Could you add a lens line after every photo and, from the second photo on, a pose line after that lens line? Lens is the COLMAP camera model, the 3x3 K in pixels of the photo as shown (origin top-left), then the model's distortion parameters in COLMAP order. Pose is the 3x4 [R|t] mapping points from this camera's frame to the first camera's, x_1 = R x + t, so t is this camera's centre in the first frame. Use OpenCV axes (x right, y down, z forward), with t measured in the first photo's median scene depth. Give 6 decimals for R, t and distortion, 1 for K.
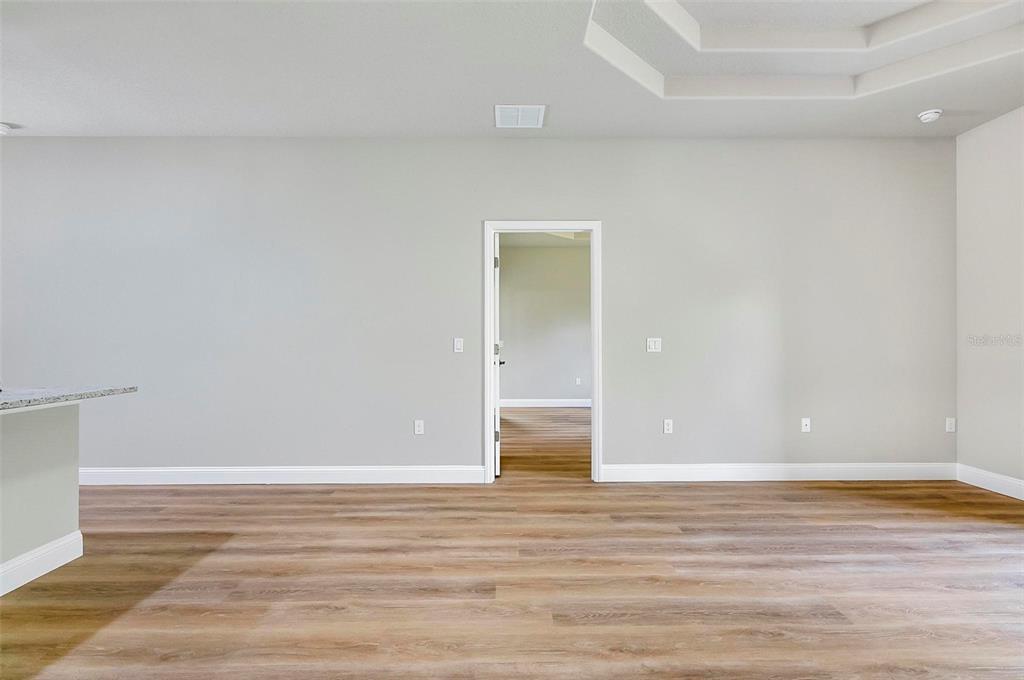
lens RADIAL K [[511.7, 0, 503.1], [0, 511.7, 345.9], [0, 0, 1]] dist [-0.010074, 0.001329]
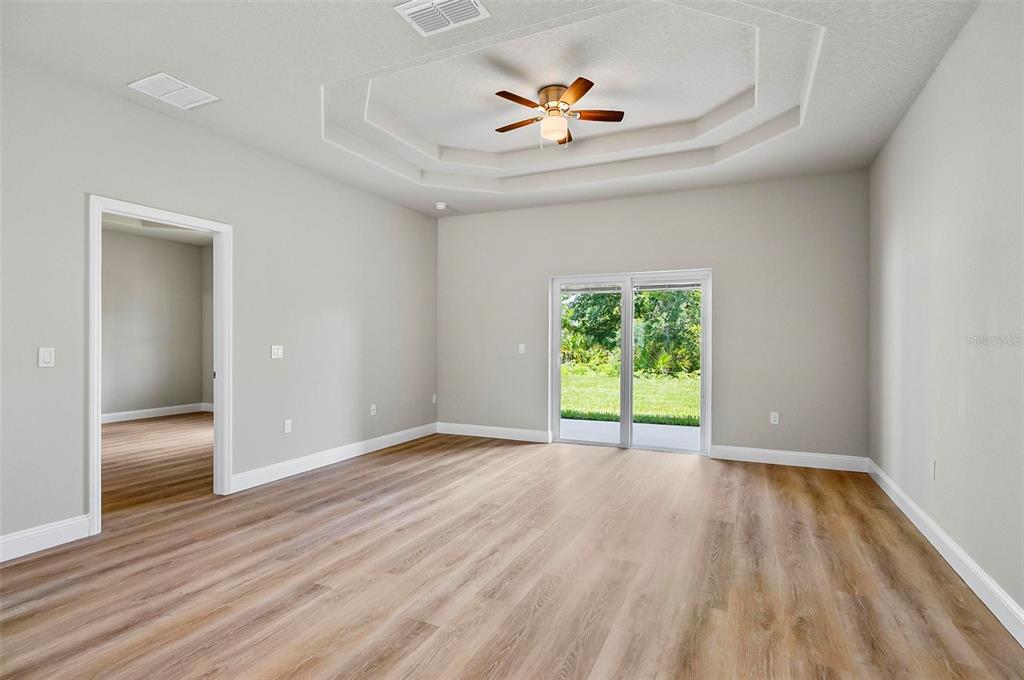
lens RADIAL K [[511.7, 0, 524.8], [0, 511.7, 342.2], [0, 0, 1]] dist [-0.010074, 0.001329]
pose [[0.404393, -0.000863, 0.914585, -0.572728], [0.007916, 0.999965, -0.002557, -0.018053], [-0.914551, 0.008274, 0.404386, 0.117592]]
